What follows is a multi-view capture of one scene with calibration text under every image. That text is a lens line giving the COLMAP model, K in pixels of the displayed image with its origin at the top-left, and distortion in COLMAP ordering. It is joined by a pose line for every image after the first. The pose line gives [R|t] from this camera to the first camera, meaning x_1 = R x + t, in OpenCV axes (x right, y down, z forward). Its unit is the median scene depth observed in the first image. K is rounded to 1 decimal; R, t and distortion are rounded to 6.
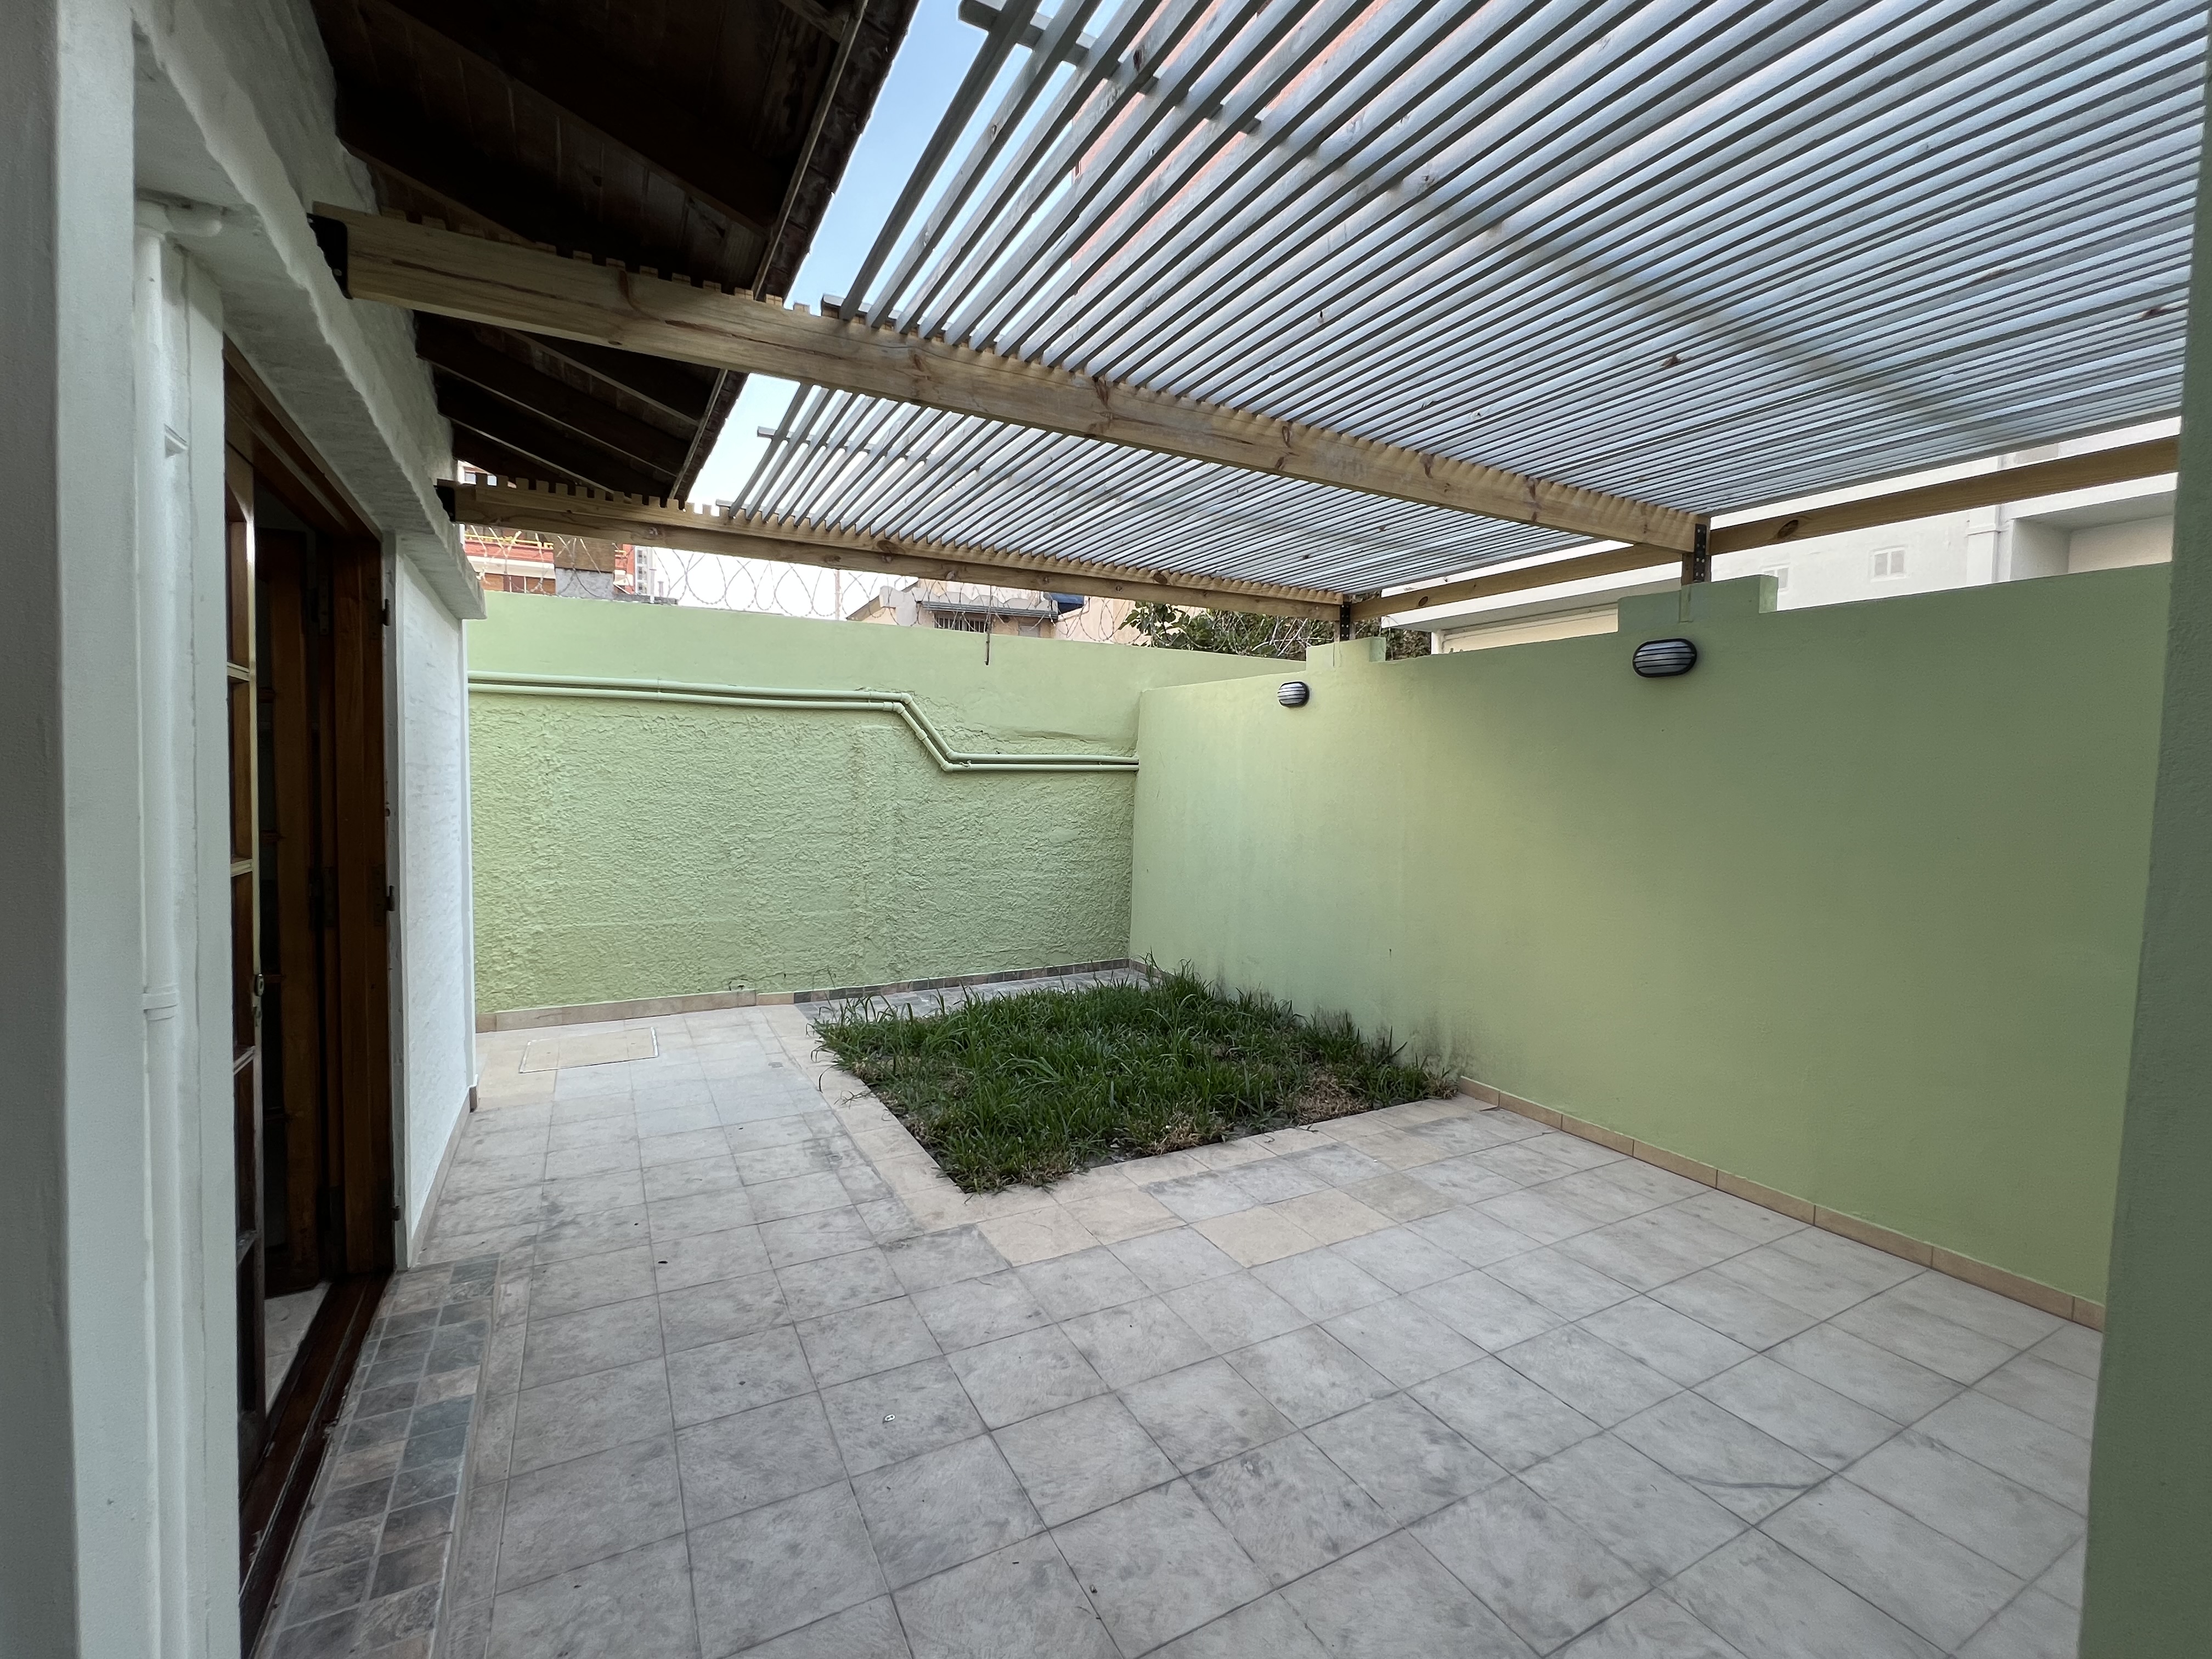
lens RADIAL K [[958.9, 0, 1100.5], [0, 958.9, 820.2], [0, 0, 1]] dist [-0.001637, 0.000689]
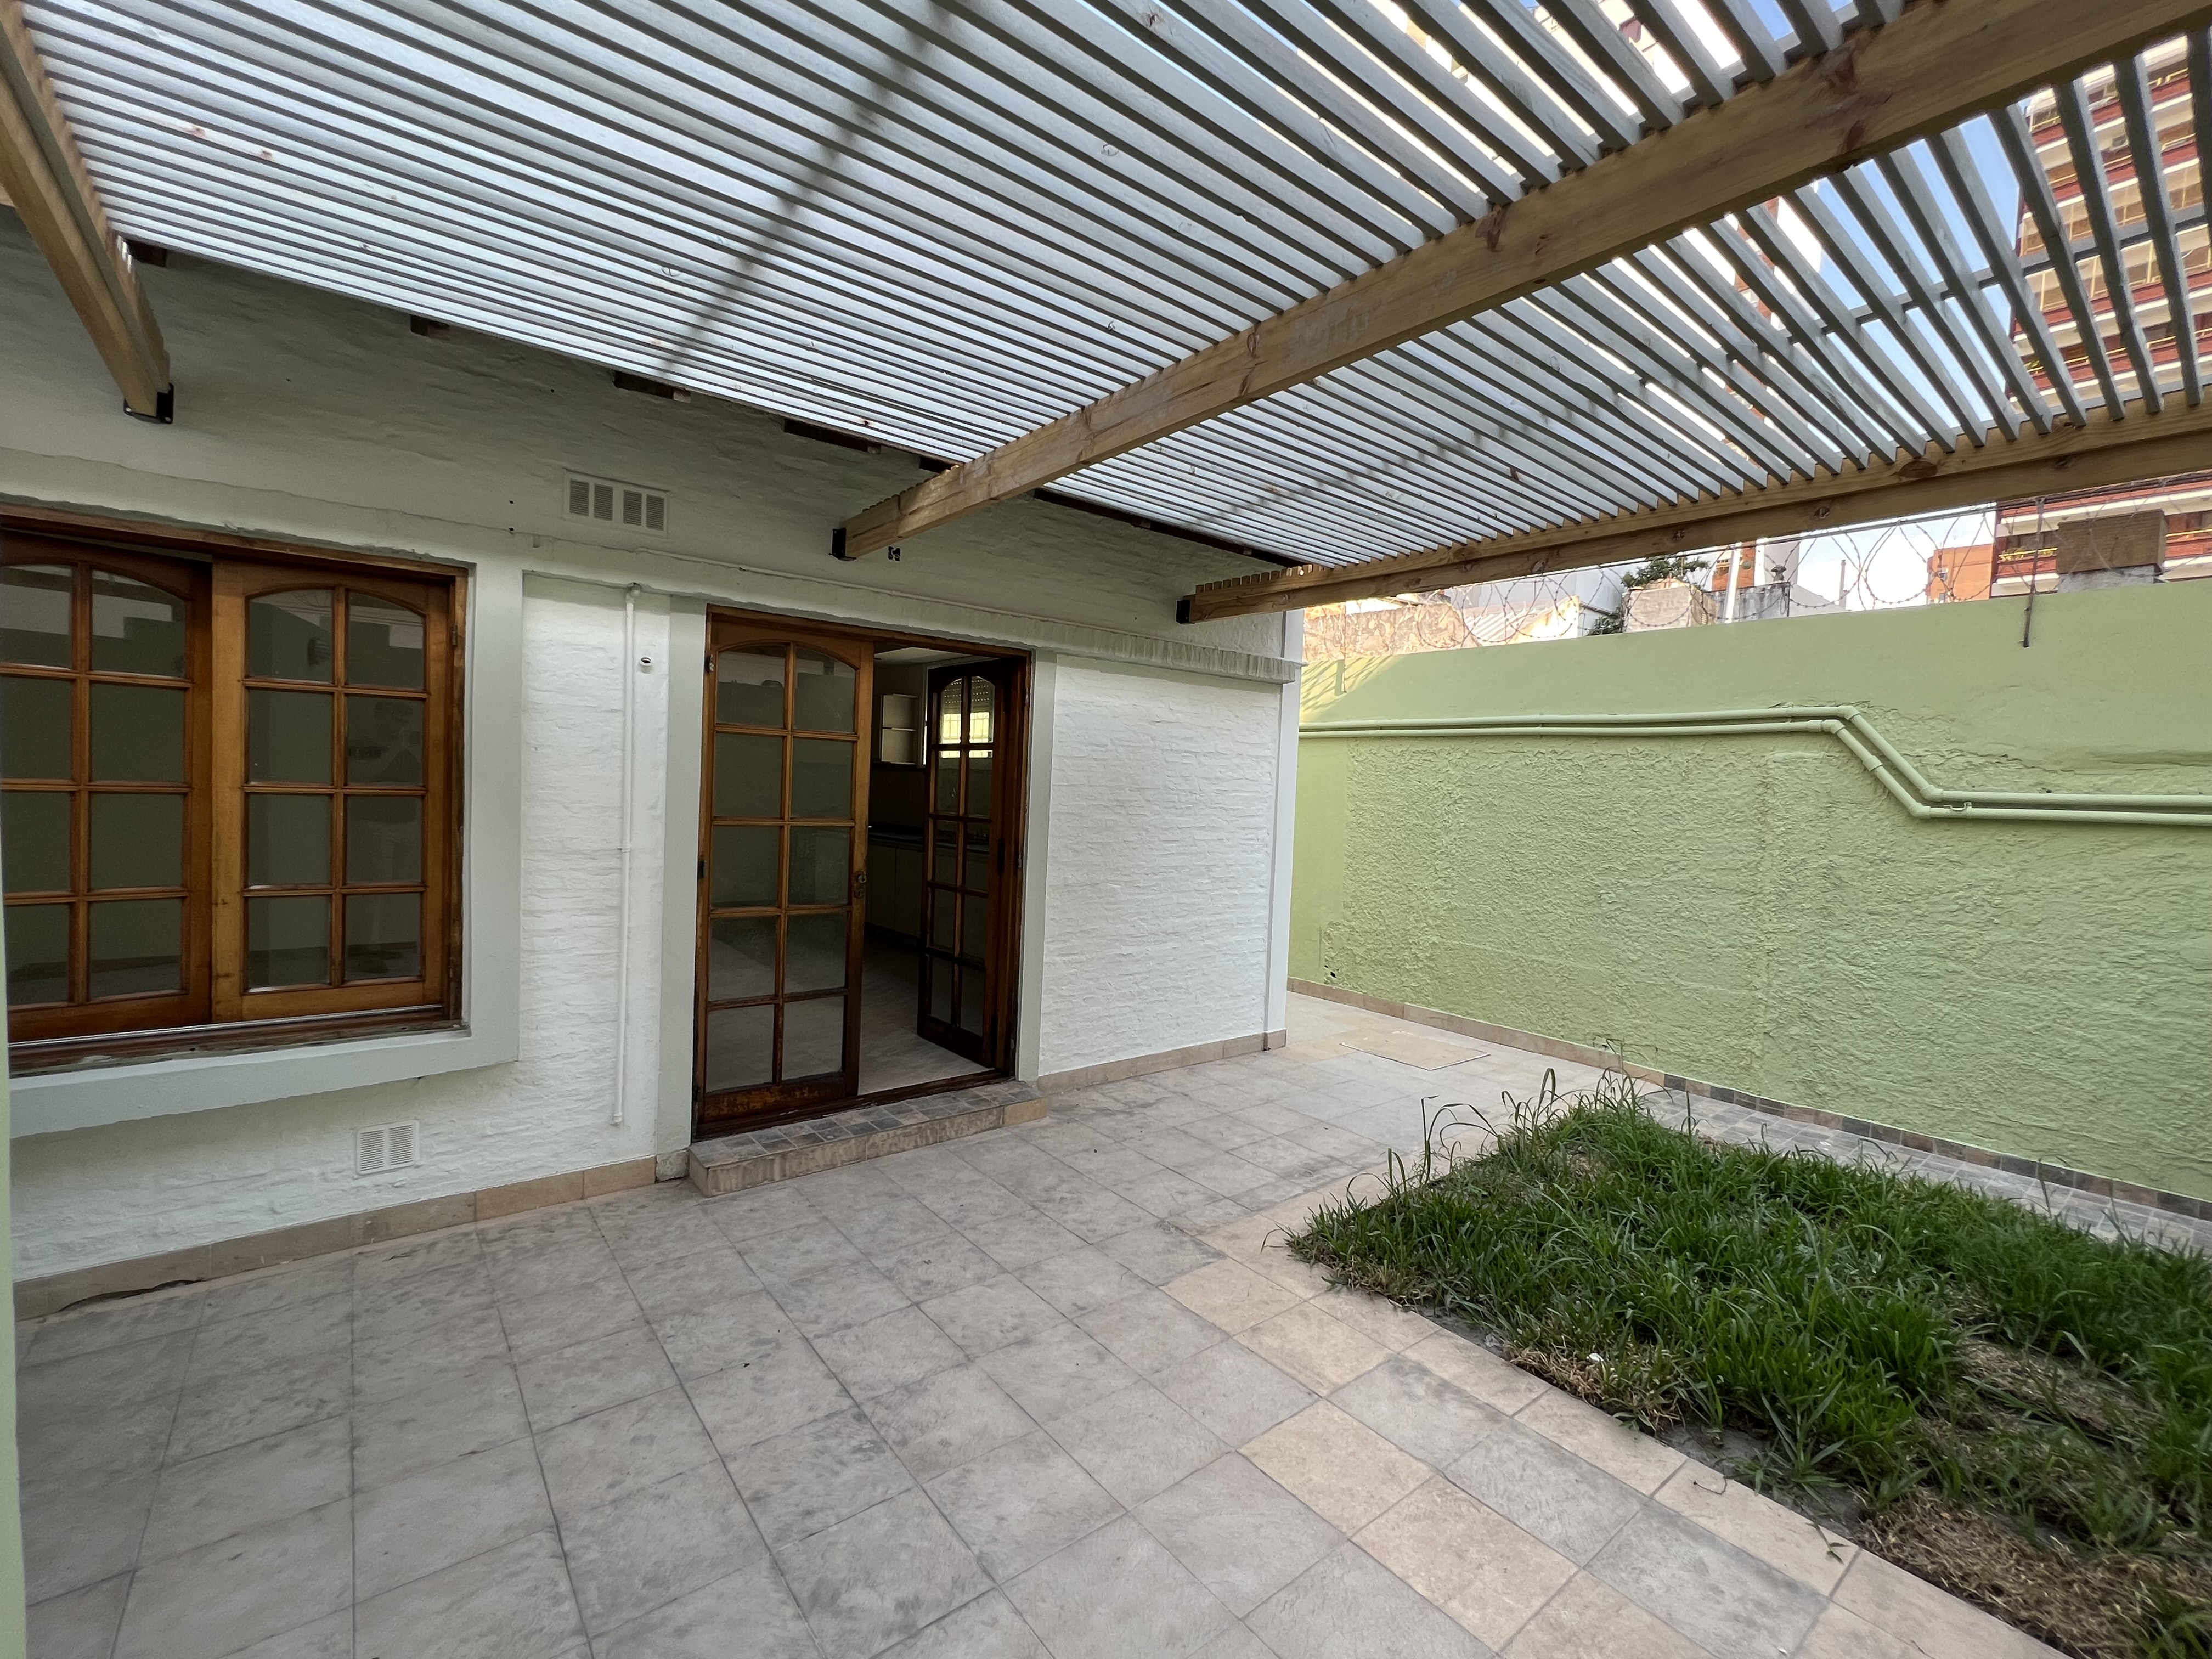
lens RADIAL K [[958.9, 0, 1099.2], [0, 958.9, 825.0], [0, 0, 1]] dist [-0.001637, 0.000689]
pose [[0.173382, 0.037545, -0.984139, 0.665427], [-0.084370, 0.996166, 0.023140, -0.023549], [0.981234, 0.079019, 0.175885, 0.561962]]
